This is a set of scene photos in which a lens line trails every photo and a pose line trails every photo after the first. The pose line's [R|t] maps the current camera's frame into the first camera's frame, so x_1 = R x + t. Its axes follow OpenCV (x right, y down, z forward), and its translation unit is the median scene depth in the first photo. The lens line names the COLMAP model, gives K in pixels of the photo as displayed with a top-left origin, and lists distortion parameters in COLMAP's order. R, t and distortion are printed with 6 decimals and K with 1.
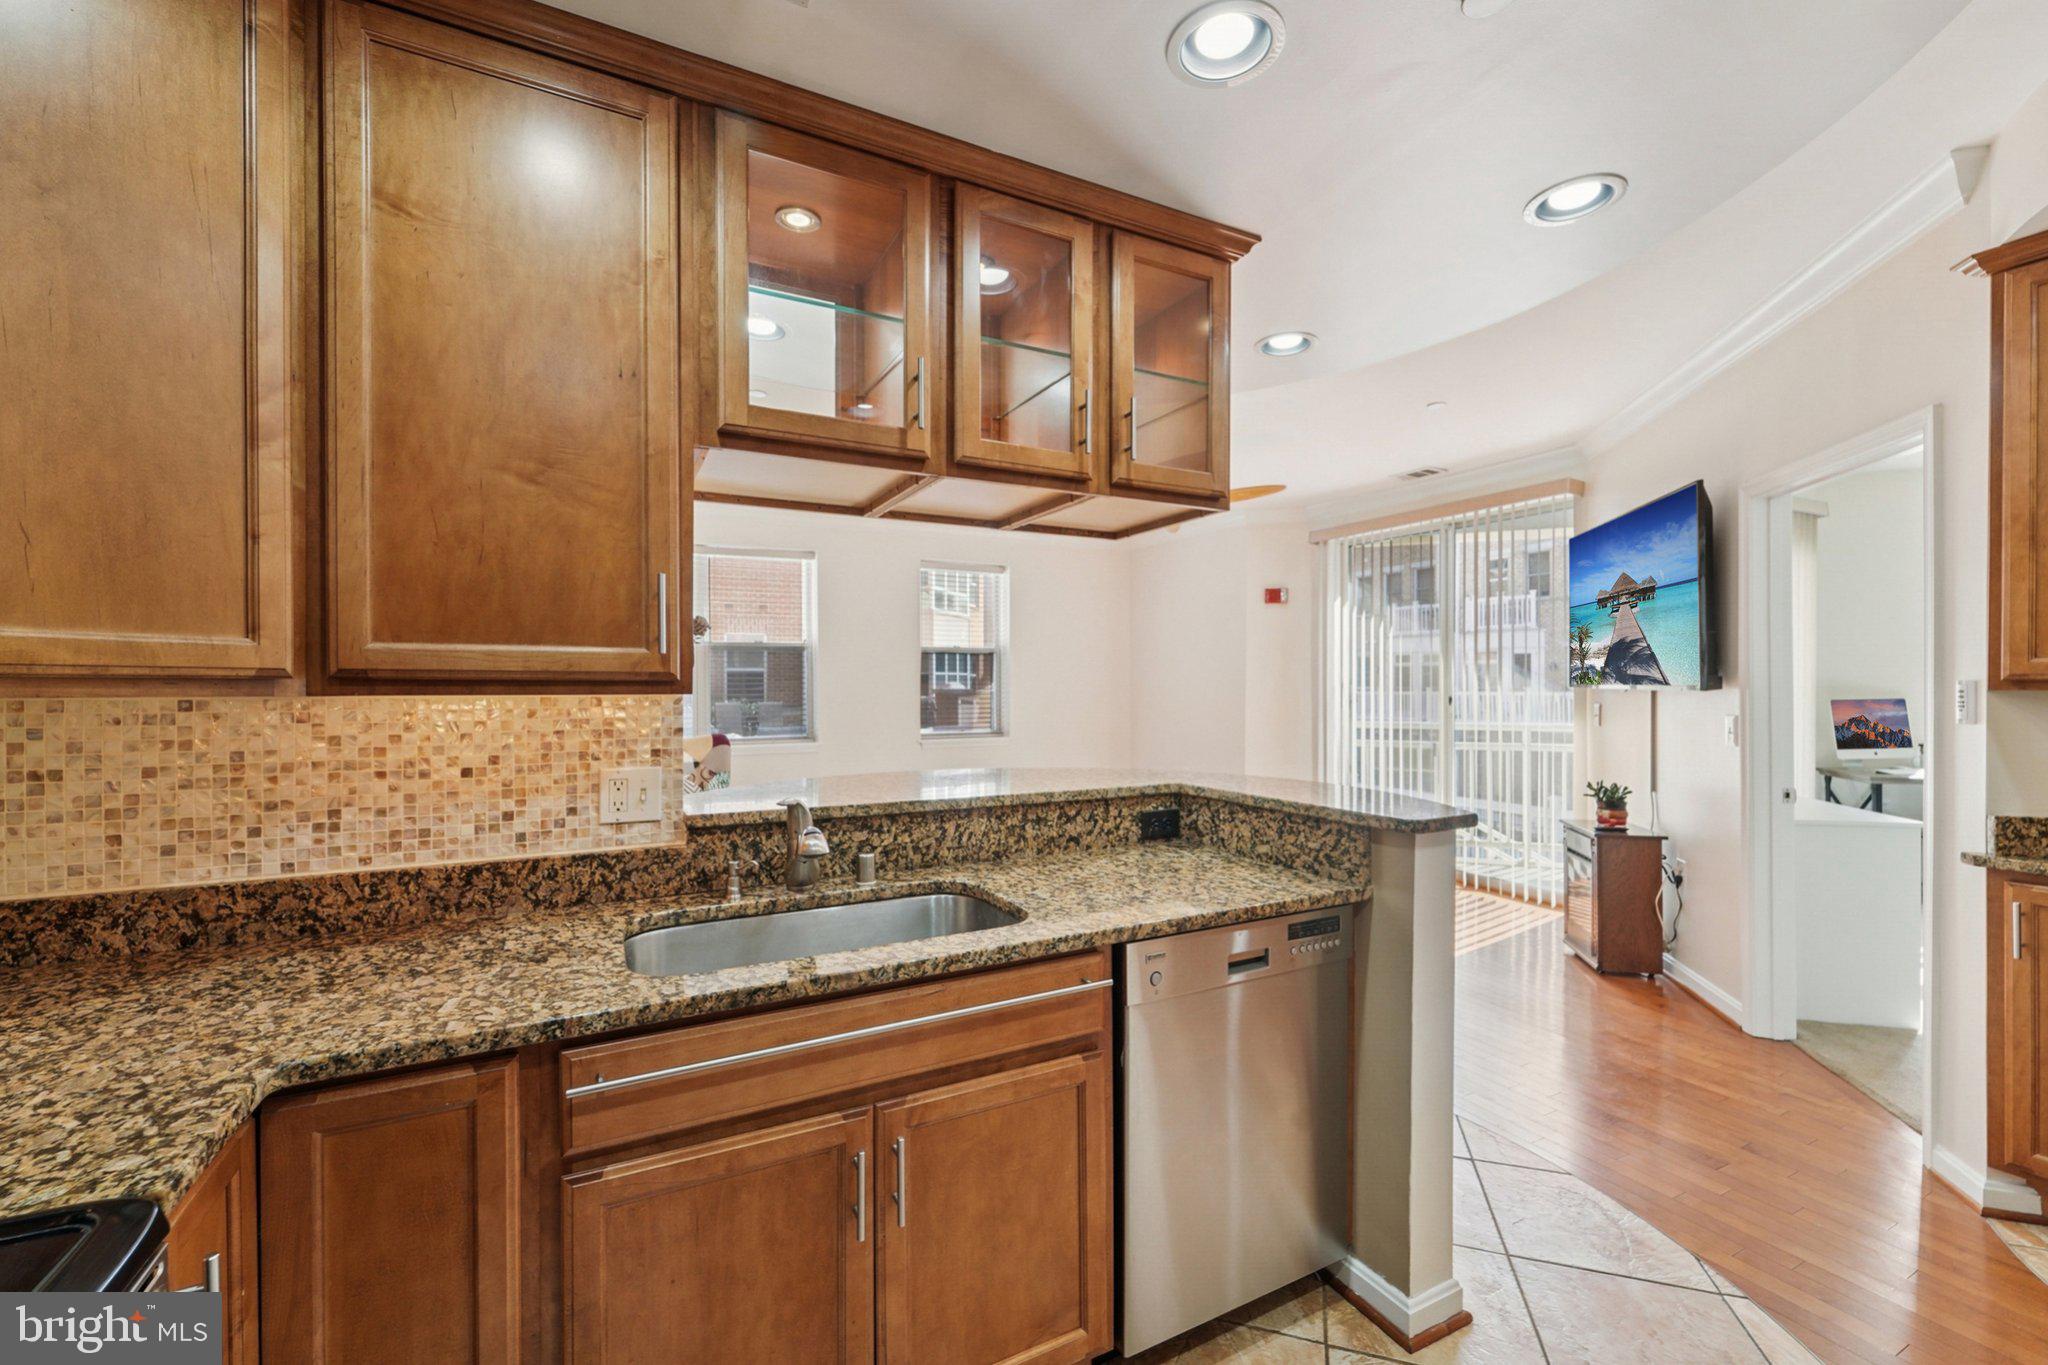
lens RADIAL K [[822.5, 0, 1013.8], [0, 822.5, 697.9], [0, 0, 1]] dist [-0.000759, -0.001177]
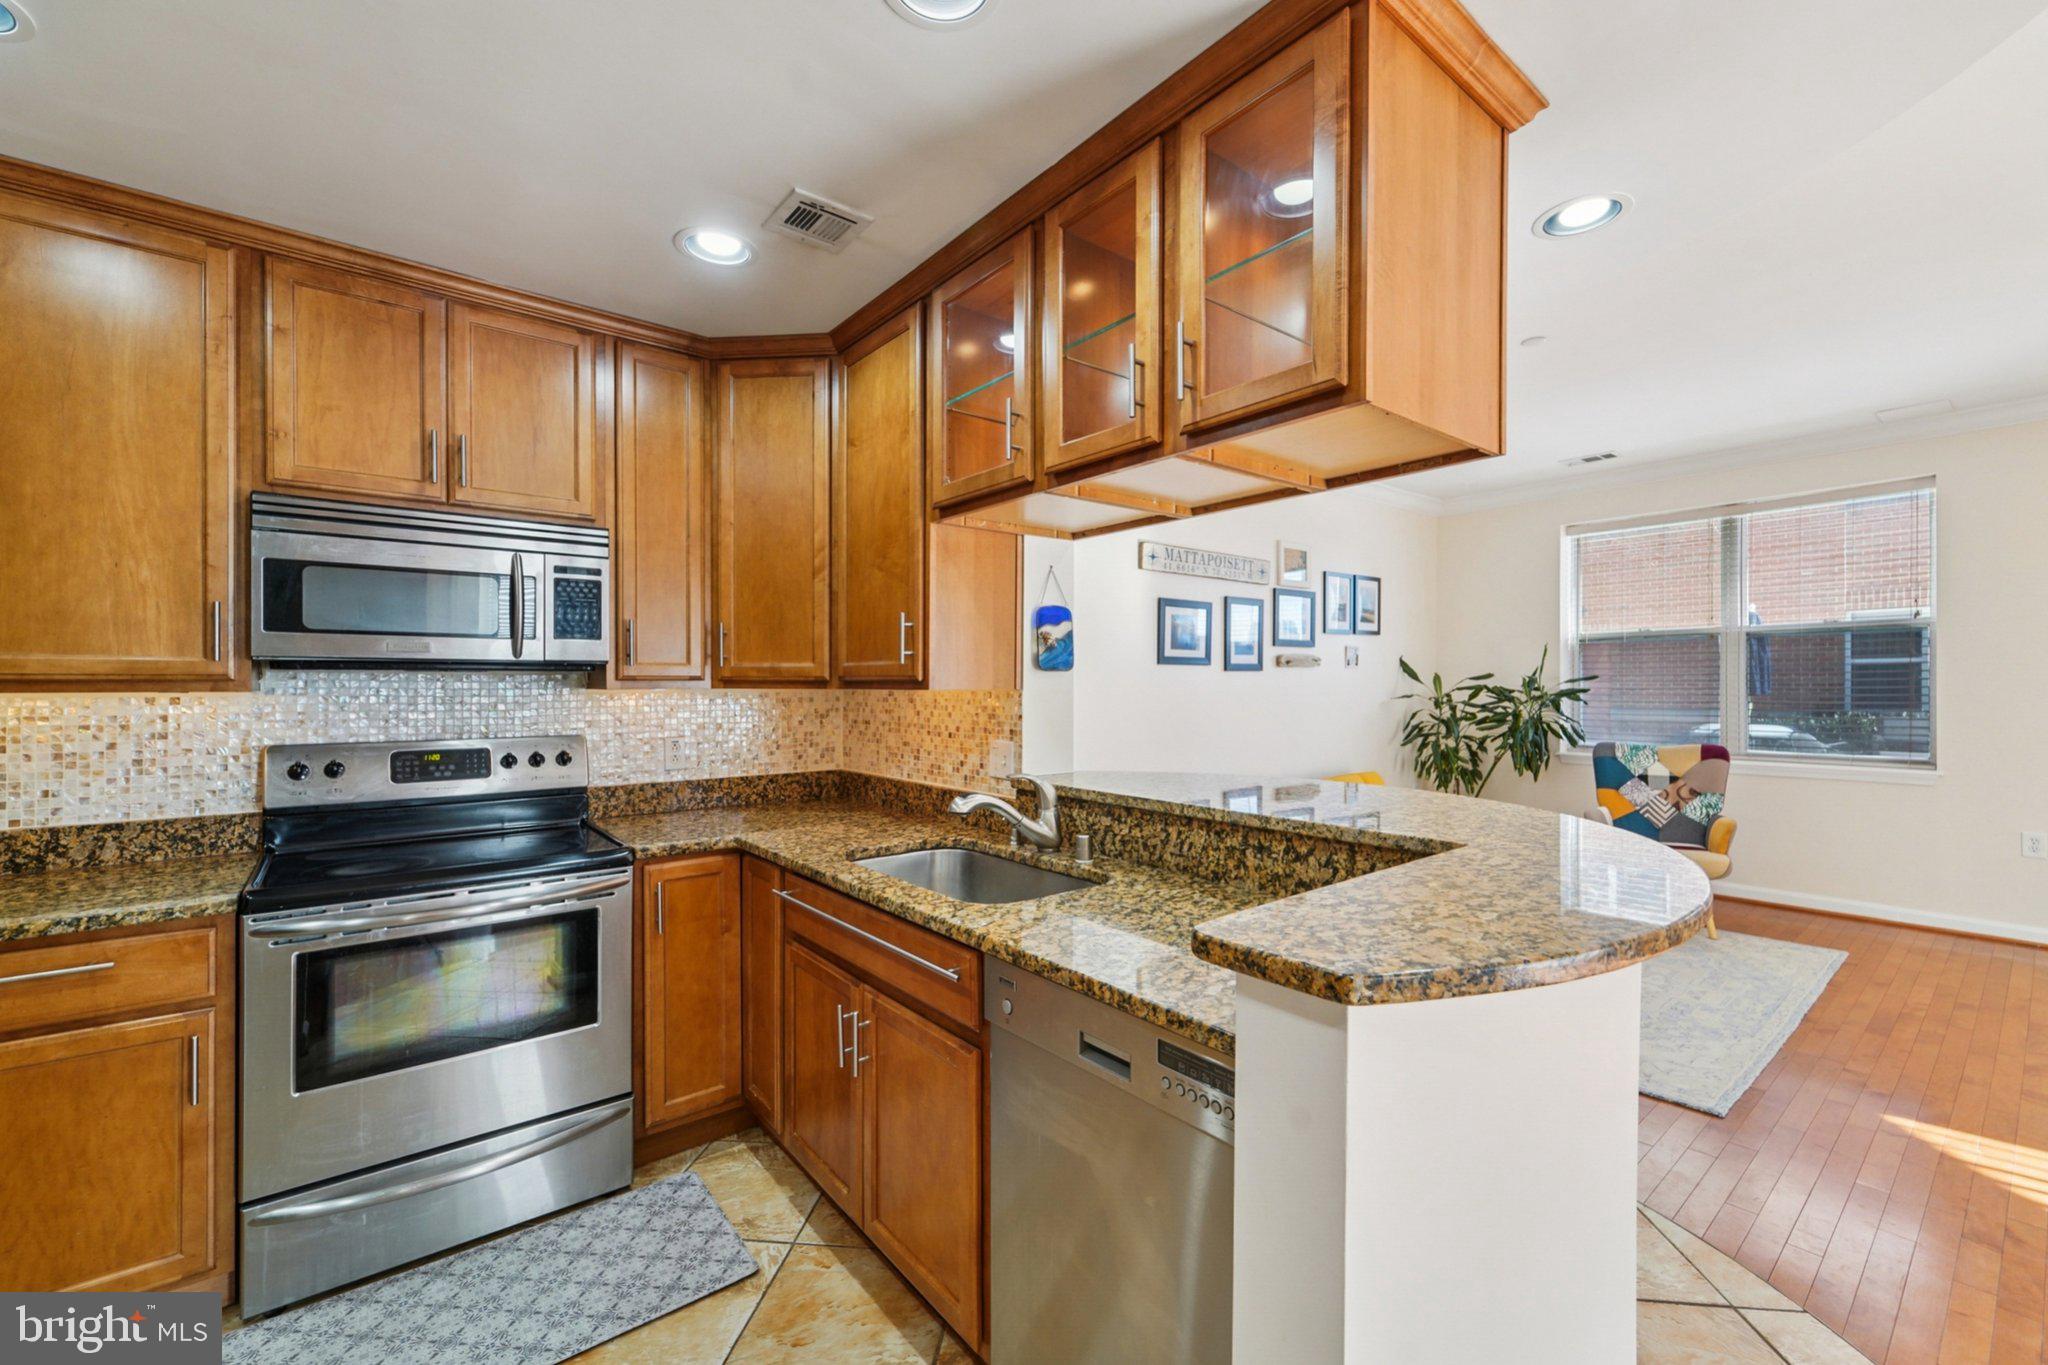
lens RADIAL K [[822.5, 0, 1029.0], [0, 822.5, 688.0], [0, 0, 1]] dist [-0.000759, -0.001177]
pose [[0.218153, 0.004776, -0.975903, 0.841900], [-0.012409, 0.999921, 0.002120, -0.009388], [0.975836, 0.011648, 0.218195, 0.651024]]
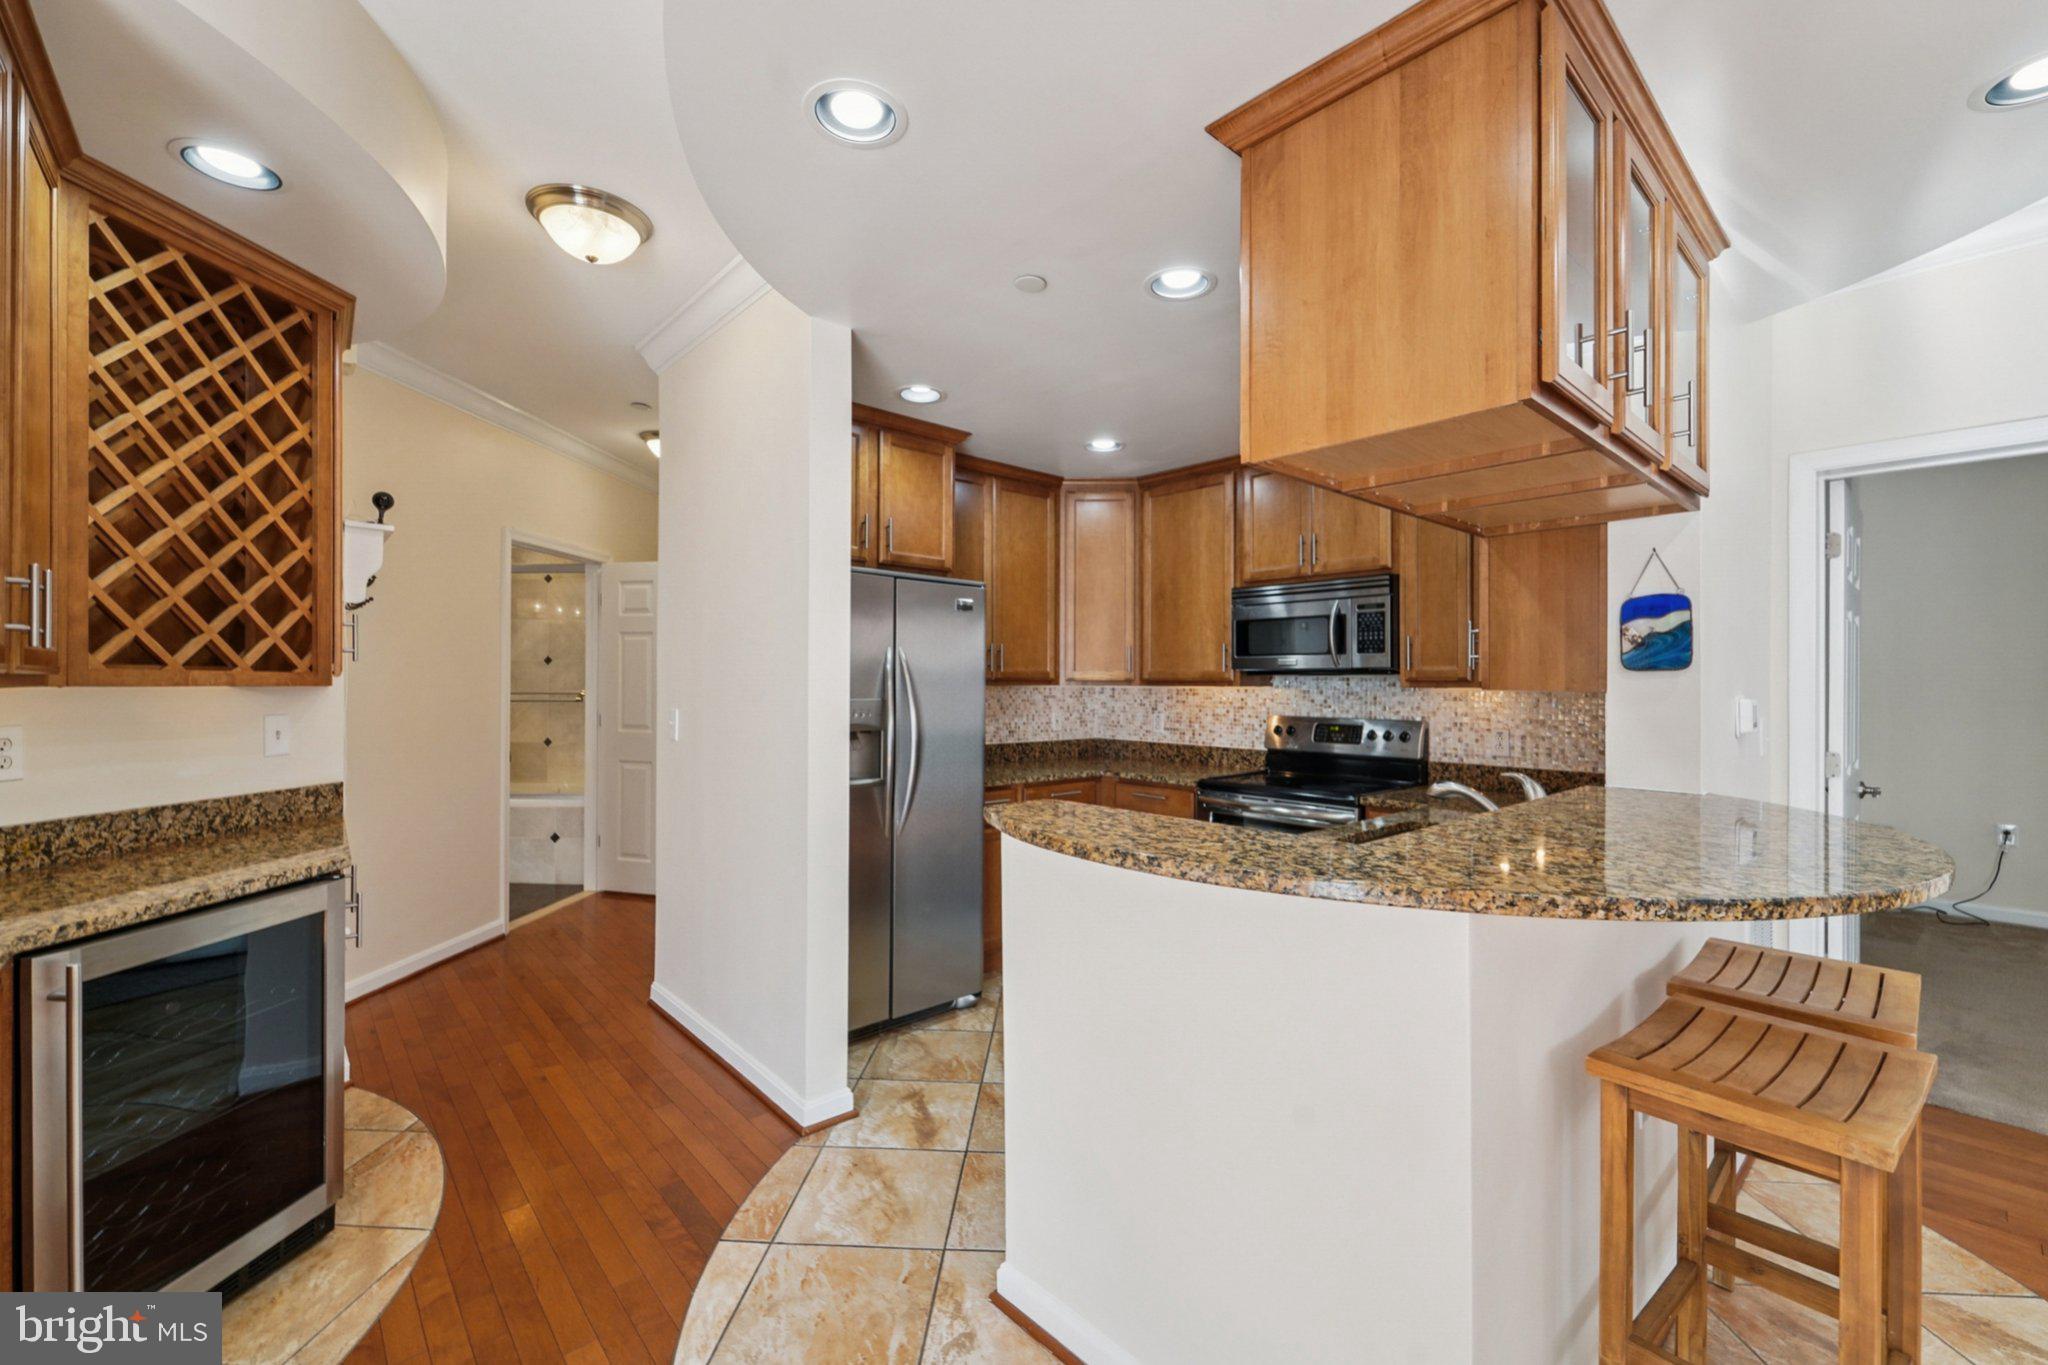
lens RADIAL K [[822.5, 0, 1024.6], [0, 822.5, 678.8], [0, 0, 1]] dist [-0.000759, -0.001177]
pose [[-0.961930, -0.005141, -0.273247, 0.712075], [-0.007971, 0.999925, 0.009248, -0.025475], [0.273179, 0.011074, -0.961900, 1.780175]]
